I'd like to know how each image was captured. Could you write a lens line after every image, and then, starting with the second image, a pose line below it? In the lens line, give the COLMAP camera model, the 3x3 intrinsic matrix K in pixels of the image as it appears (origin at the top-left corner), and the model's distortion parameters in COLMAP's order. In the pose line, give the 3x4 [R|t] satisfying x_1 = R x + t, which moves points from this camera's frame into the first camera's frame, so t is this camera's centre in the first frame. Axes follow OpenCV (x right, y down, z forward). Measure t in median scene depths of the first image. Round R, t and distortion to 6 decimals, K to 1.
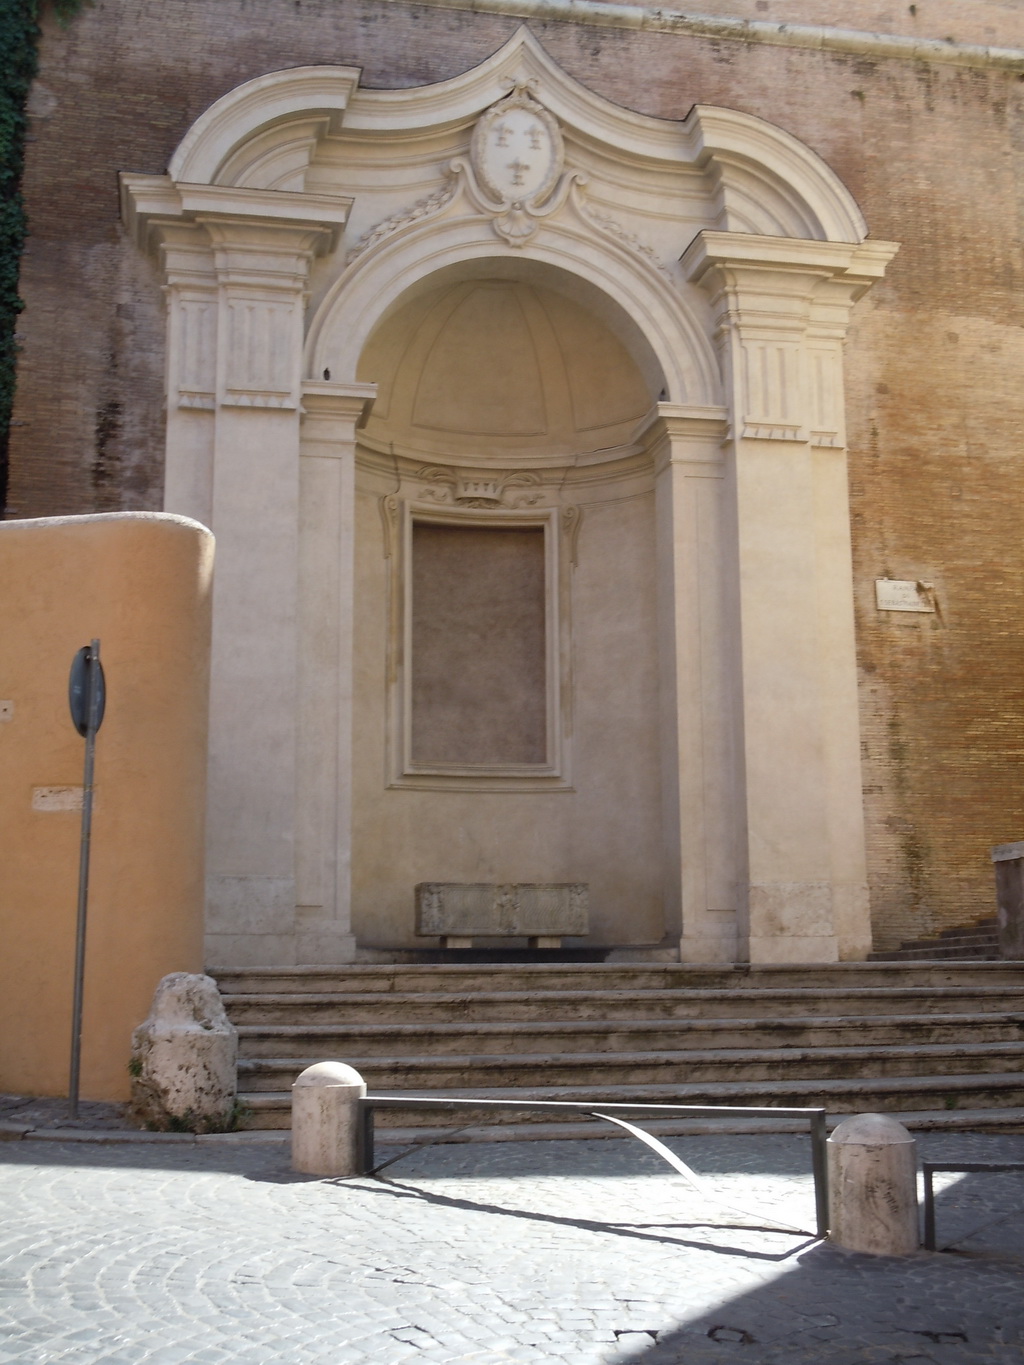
lens RADIAL K [[1802.3, 0, 513.8], [0, 1802.3, 681.0], [0, 0, 1]] dist [-0.001364, 0.000000]
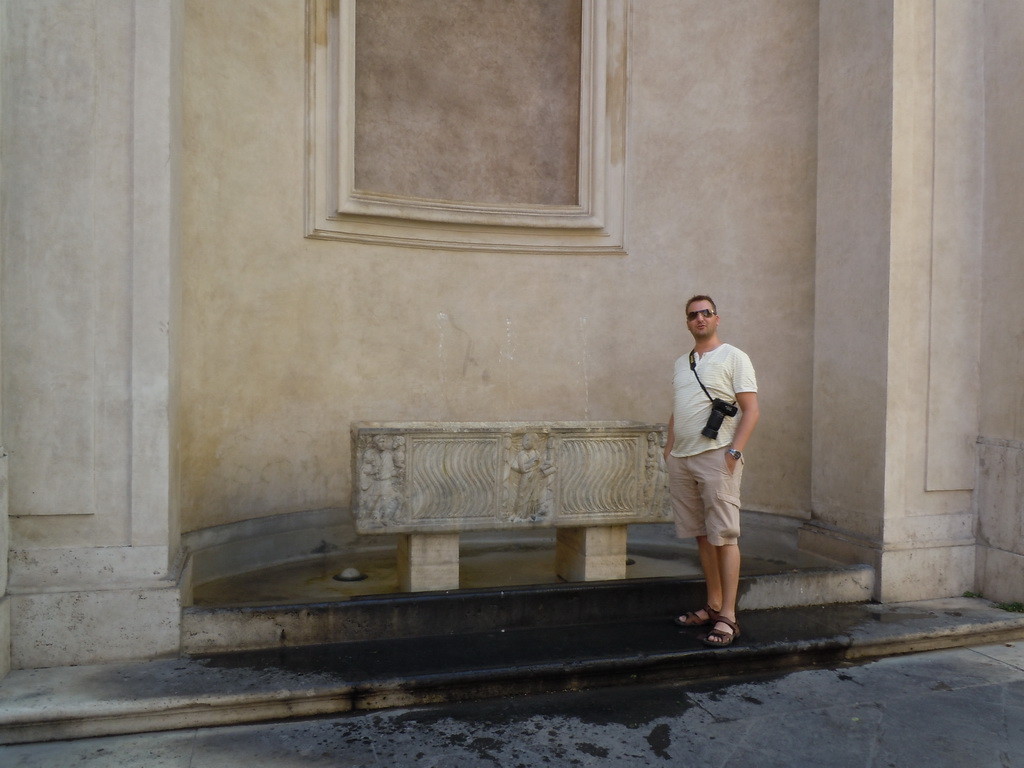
lens RADIAL K [[832.2, 0, 517.7], [0, 832.2, 386.3], [0, 0, 1]] dist [0.018427, -0.001225]
pose [[0.996679, 0.018158, 0.079378, -0.026184], [-0.033910, 0.978827, 0.201862, 0.053265], [-0.074032, -0.203883, 0.976192, 0.769177]]
